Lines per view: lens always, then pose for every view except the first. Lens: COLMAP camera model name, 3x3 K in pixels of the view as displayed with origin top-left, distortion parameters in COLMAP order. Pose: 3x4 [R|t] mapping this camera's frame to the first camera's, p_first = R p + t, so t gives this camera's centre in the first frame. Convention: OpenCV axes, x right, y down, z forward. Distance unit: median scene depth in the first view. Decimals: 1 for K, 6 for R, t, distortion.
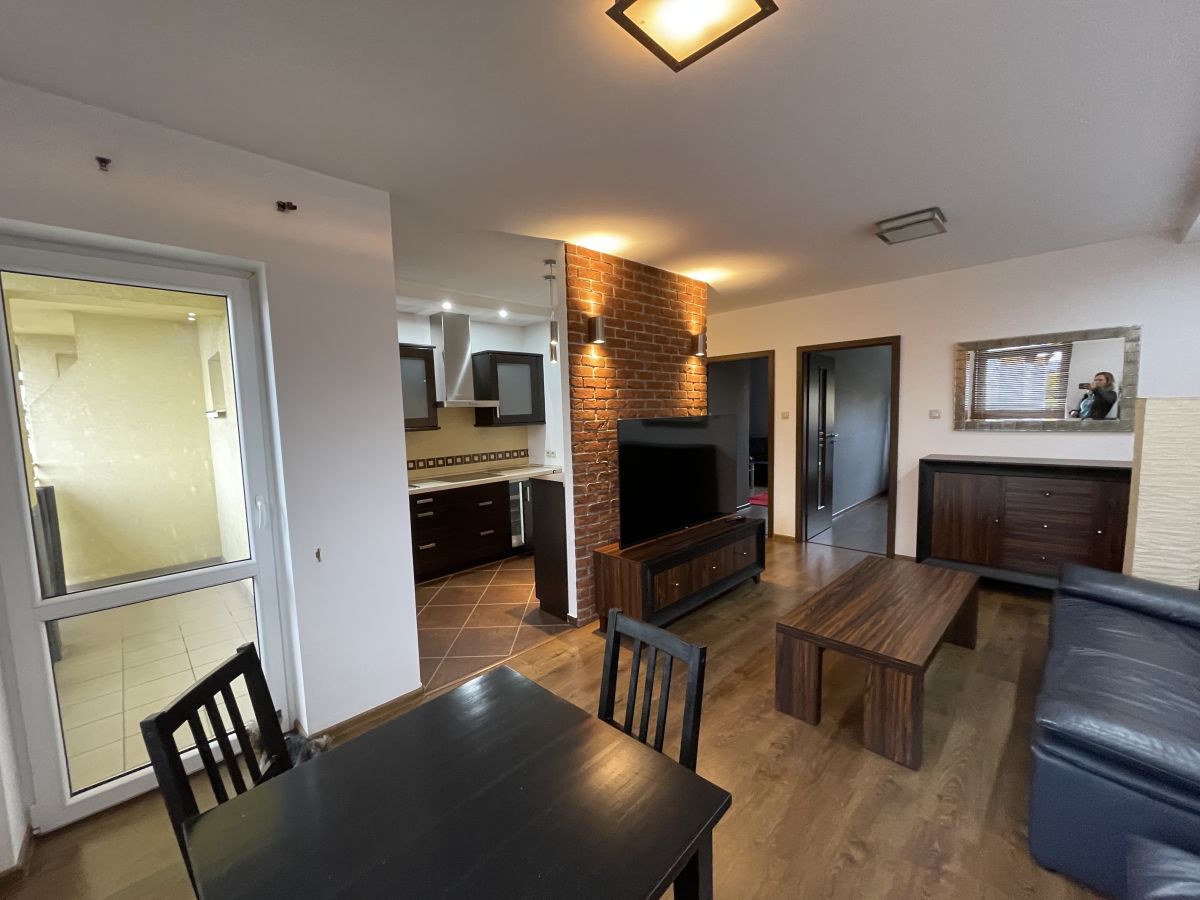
lens RADIAL K [[482.2, 0, 602.1], [0, 482.2, 458.6], [0, 0, 1]] dist [-0.000007, -0.000132]
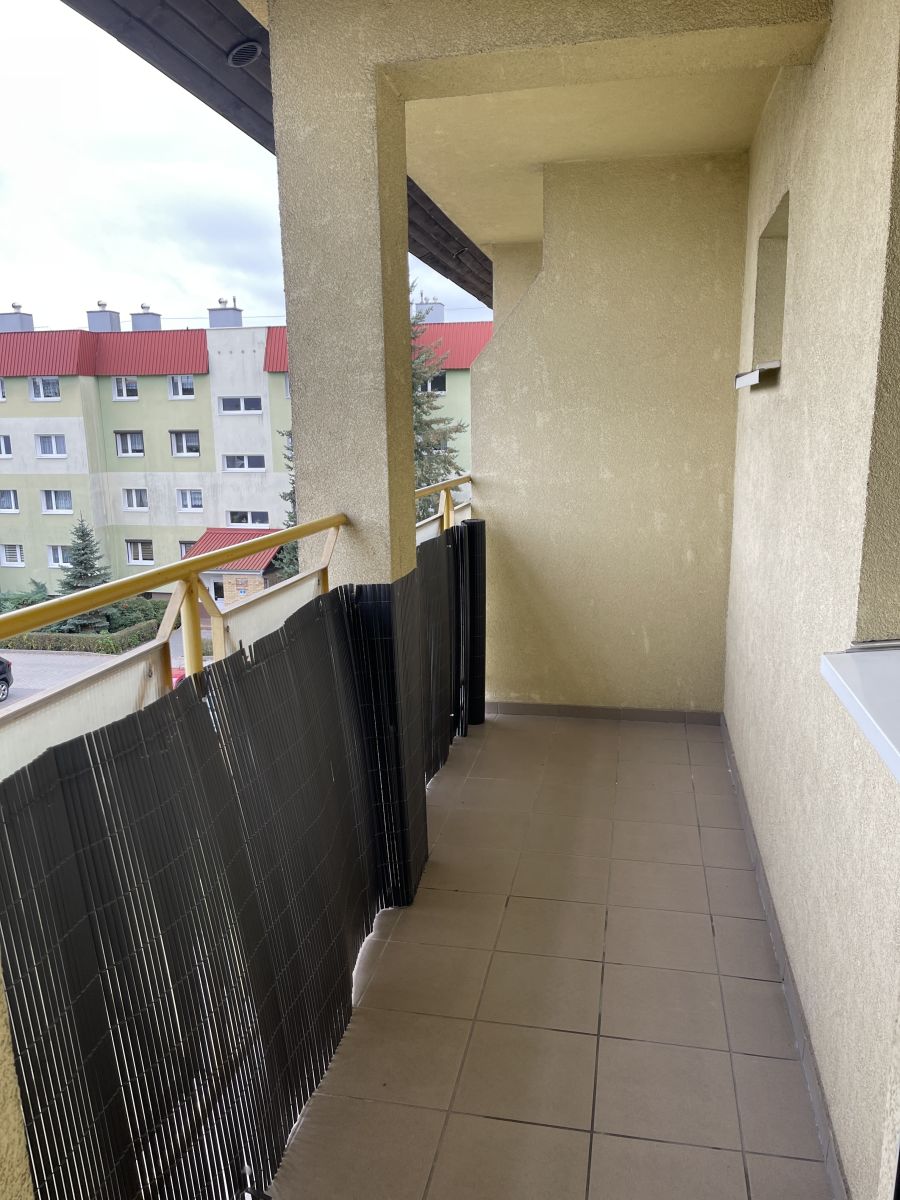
lens RADIAL K [[904.8, 0, 450.9], [0, 904.8, 601.0], [0, 0, 1]] dist [0.051427, -0.049378]
pose [[0.547584, 0.189608, -0.814985, -0.189548], [-0.083814, 0.981518, 0.172038, -0.014885], [0.832543, -0.025898, 0.553355, 0.240513]]
